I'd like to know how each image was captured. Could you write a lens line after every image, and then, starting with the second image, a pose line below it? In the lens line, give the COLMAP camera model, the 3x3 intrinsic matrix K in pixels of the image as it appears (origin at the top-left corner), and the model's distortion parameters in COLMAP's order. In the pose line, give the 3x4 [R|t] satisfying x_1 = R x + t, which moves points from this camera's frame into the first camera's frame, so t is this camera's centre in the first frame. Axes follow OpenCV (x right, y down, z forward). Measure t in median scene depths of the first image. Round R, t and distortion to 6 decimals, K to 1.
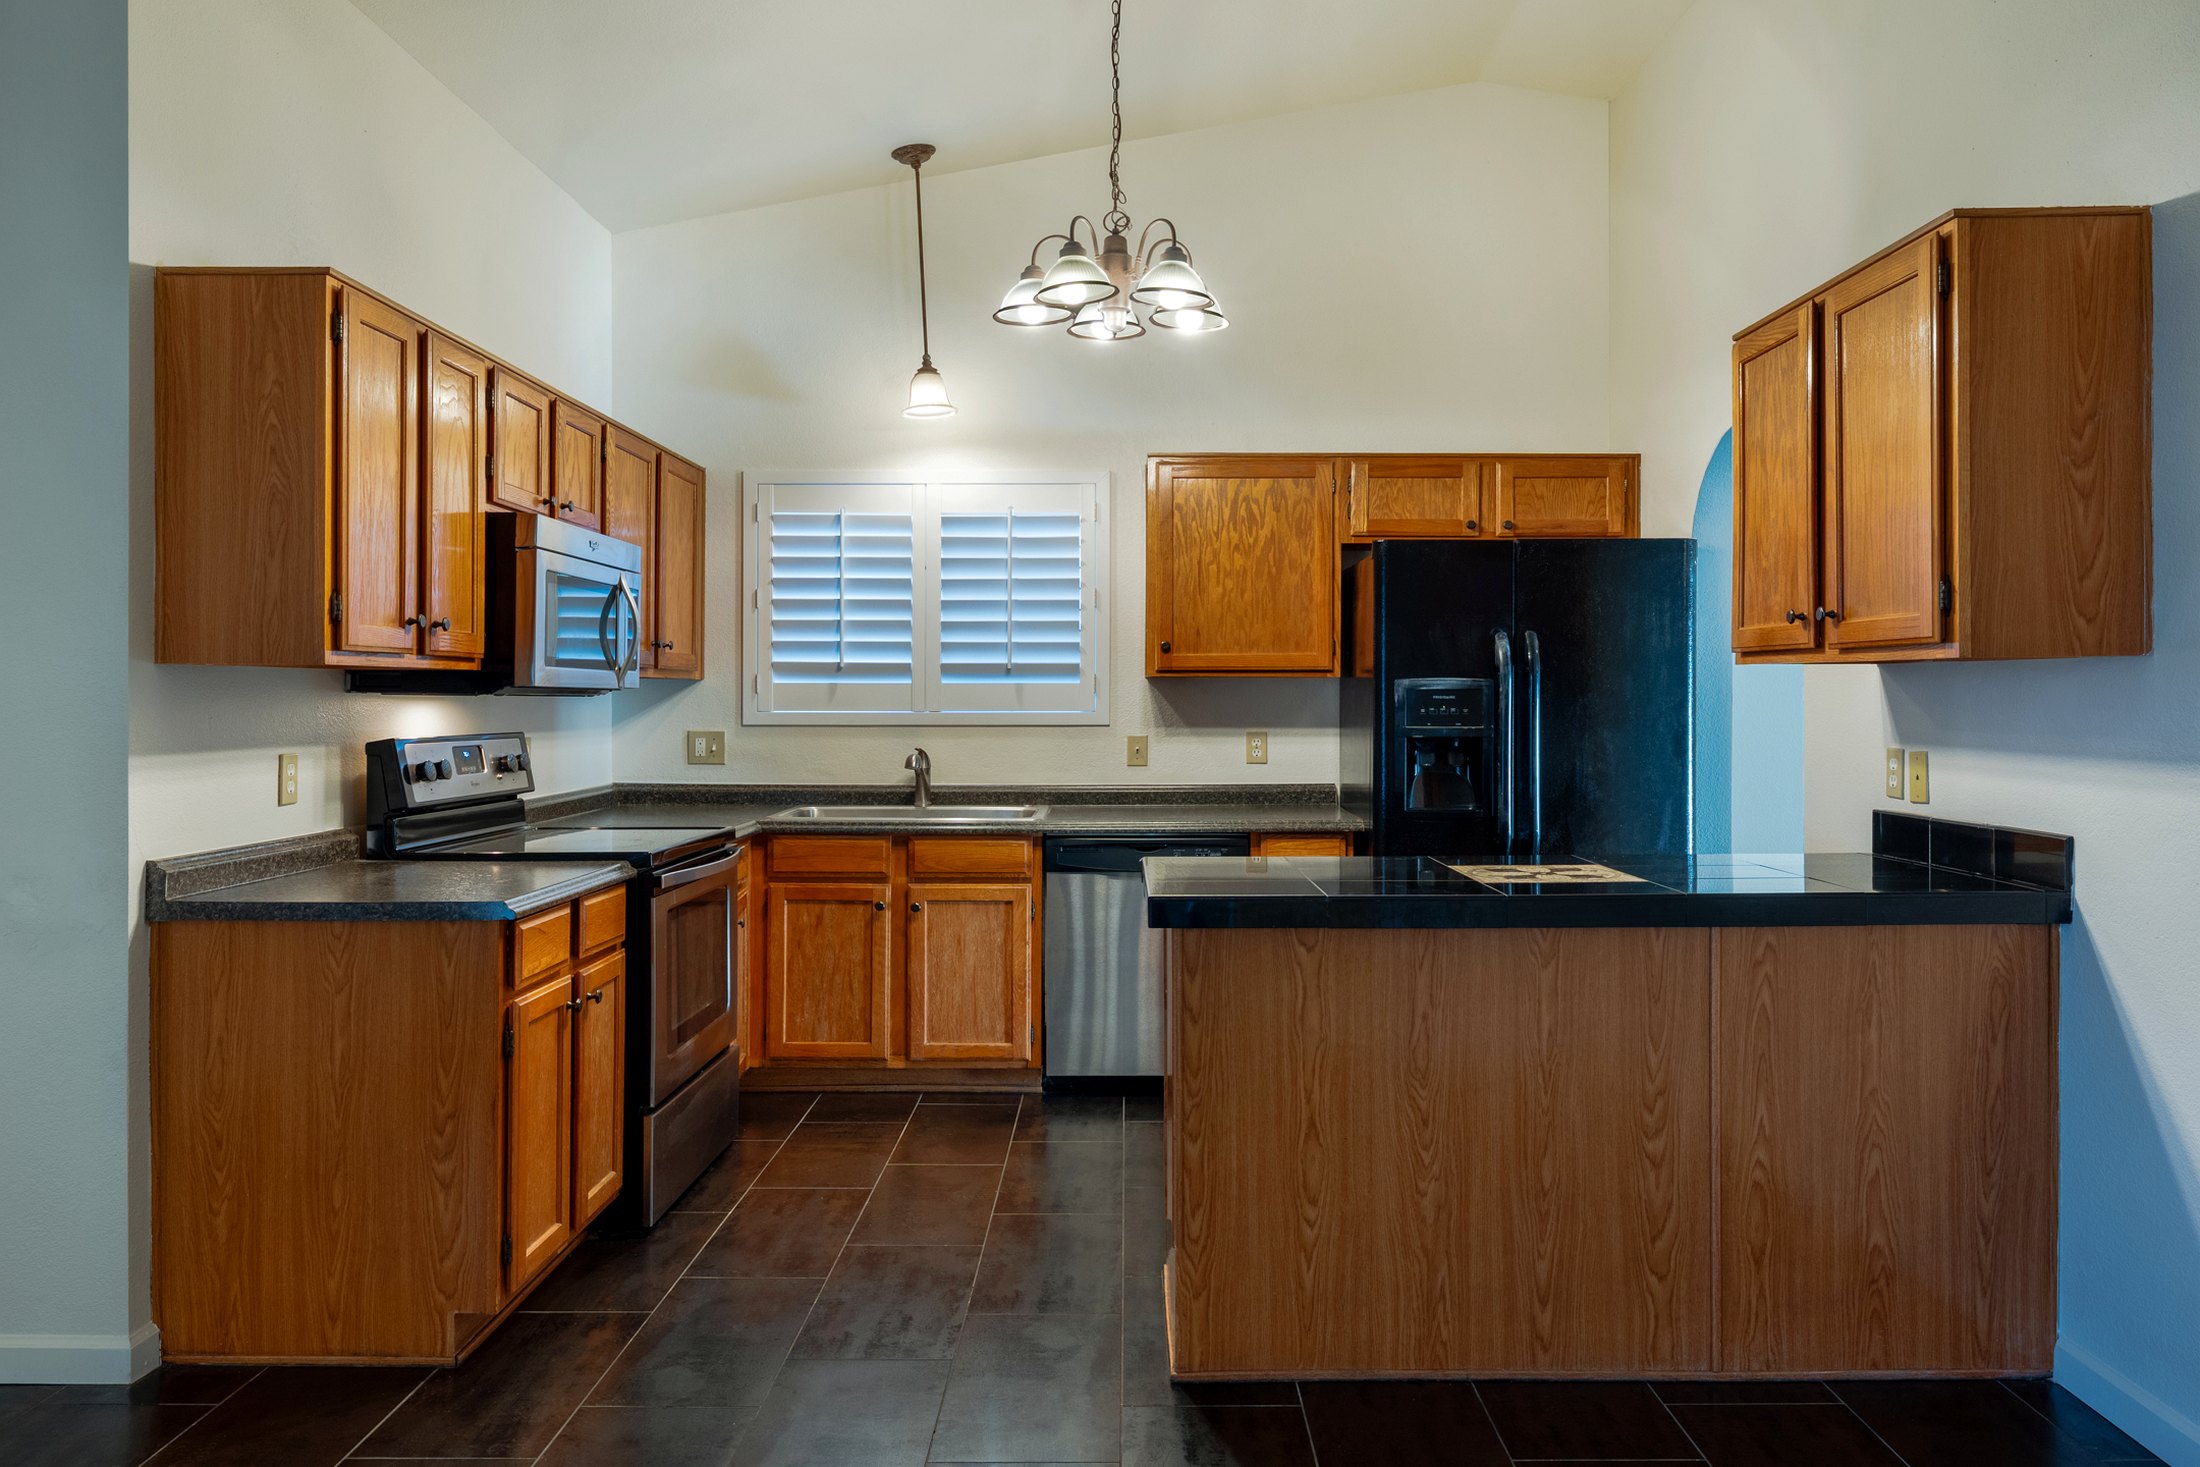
lens RADIAL K [[1610.8, 0, 1100.0], [0, 1610.8, 733.5], [0, 0, 1]] dist [0.000650, 0.000888]
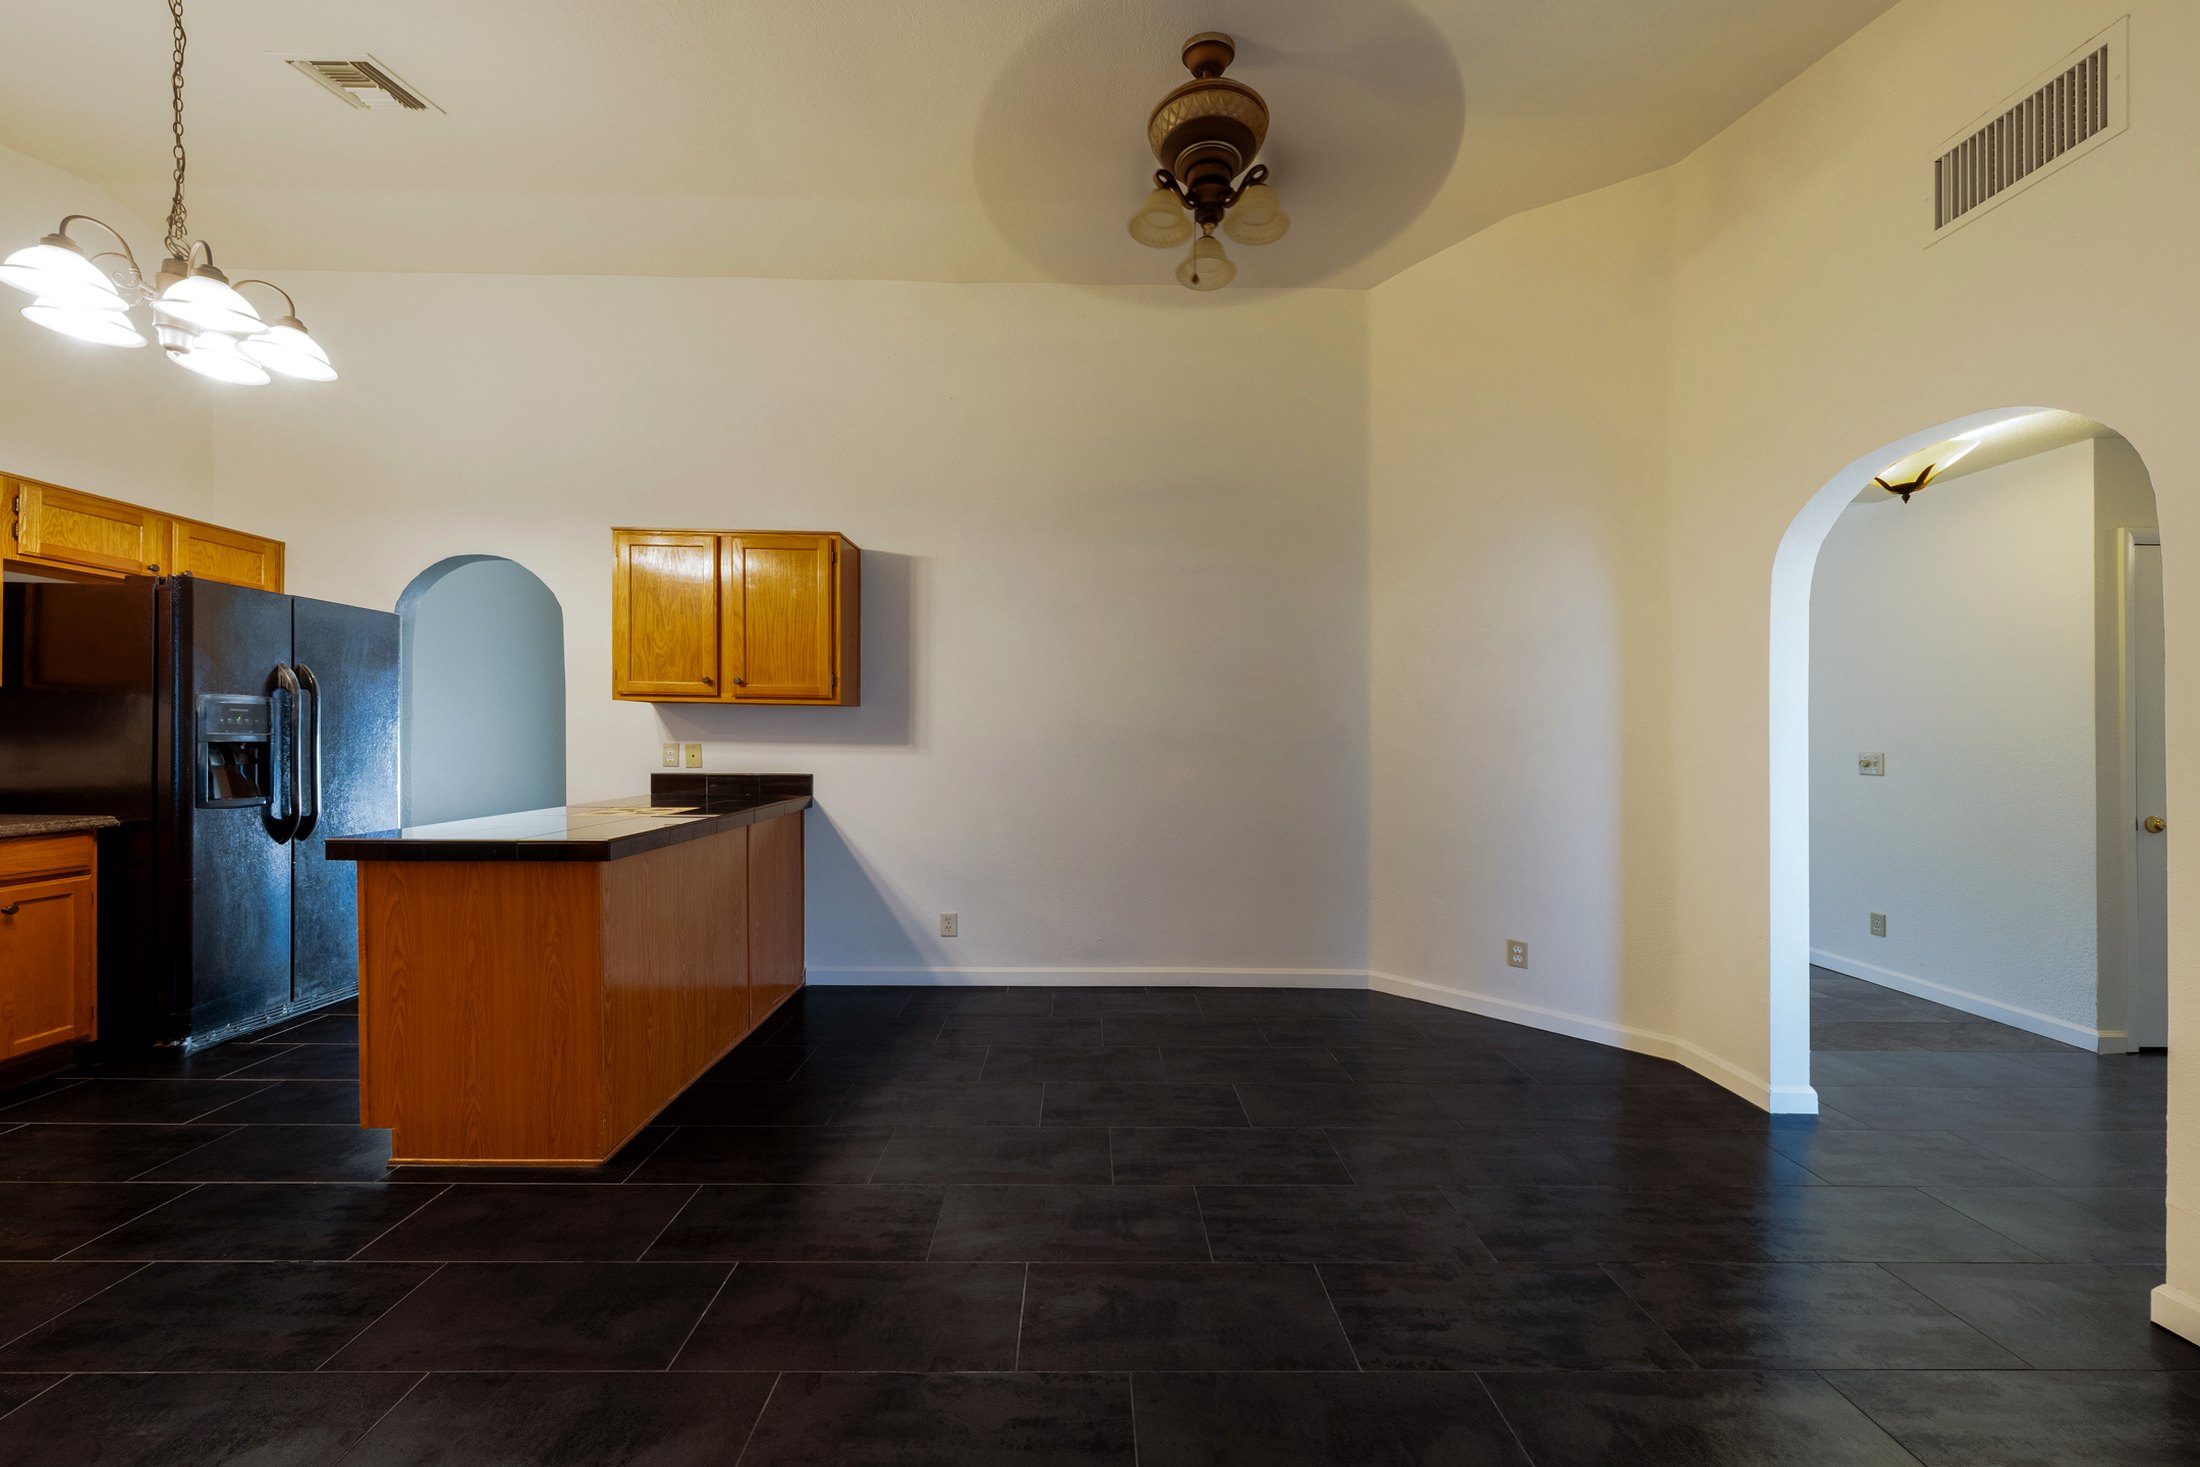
lens RADIAL K [[824.0, 0, 1100.0], [0, 824.0, 733.5], [0, 0, 1]] dist [0.000193, 0.000035]
pose [[-0.028261, 0.010852, 0.999542, -0.598075], [0.012847, 0.999862, -0.010492, 0.014871], [-0.999518, 0.012545, -0.028397, 0.457168]]
